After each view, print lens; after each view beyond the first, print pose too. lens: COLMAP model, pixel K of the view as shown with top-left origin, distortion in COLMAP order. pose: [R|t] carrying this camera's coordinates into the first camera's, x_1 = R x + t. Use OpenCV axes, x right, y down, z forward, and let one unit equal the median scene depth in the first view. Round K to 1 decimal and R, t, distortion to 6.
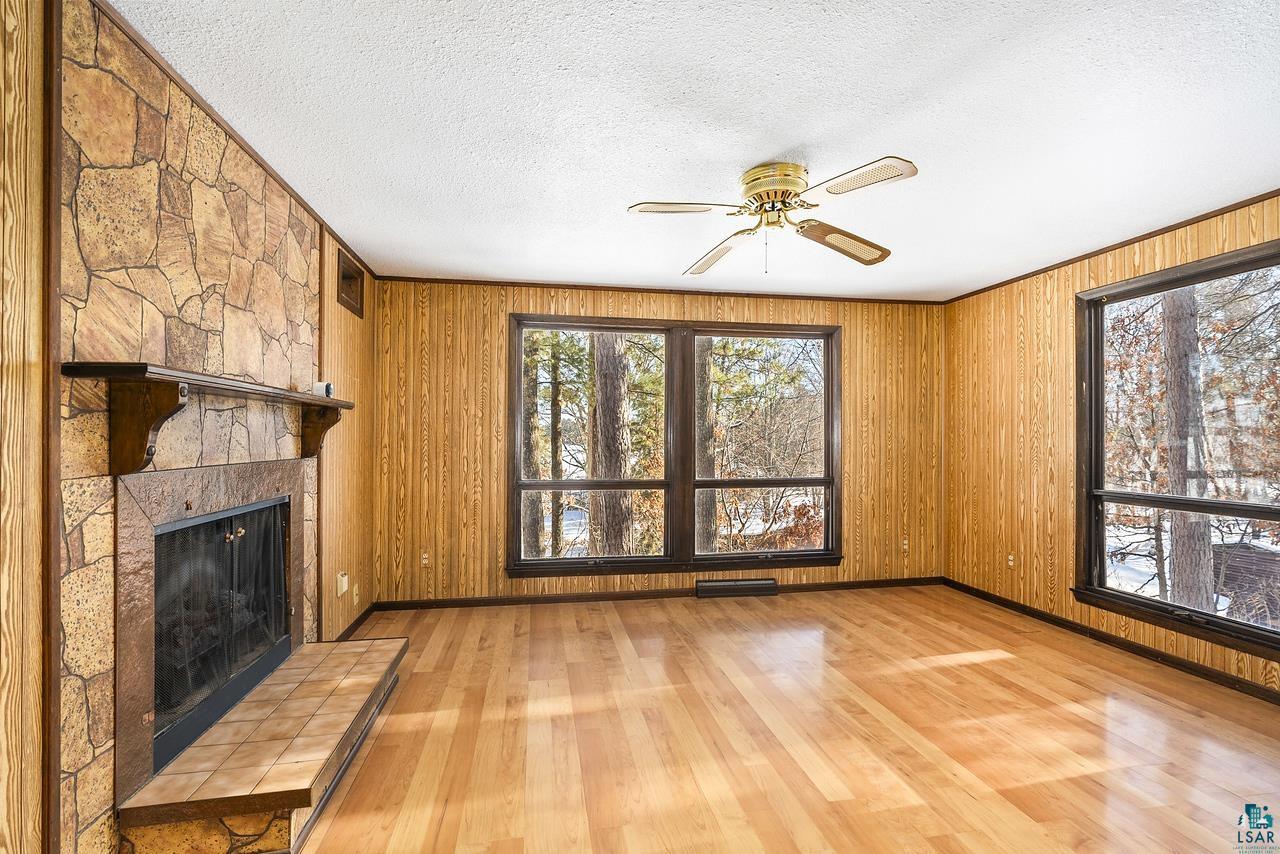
lens RADIAL K [[577.8, 0, 634.0], [0, 577.8, 429.5], [0, 0, 1]] dist [-0.007547, 0.000779]
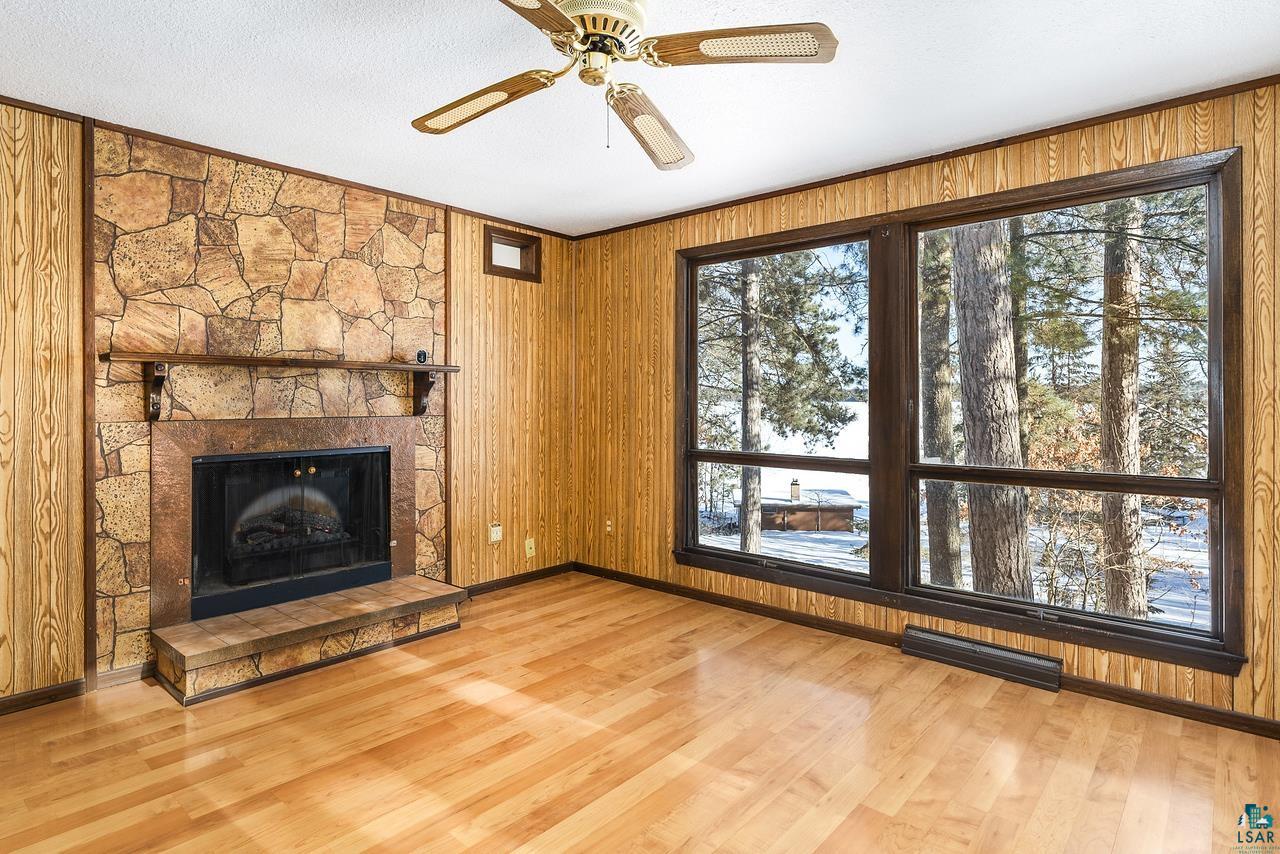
lens RADIAL K [[689.4, 0, 637.3], [0, 689.4, 393.7], [0, 0, 1]] dist [-0.002762, 0.000062]
pose [[0.621885, -0.008452, -0.783063, 0.745006], [0.013522, 0.999909, -0.000054, 0.010592], [0.782992, -0.010555, 0.621942, 0.450155]]
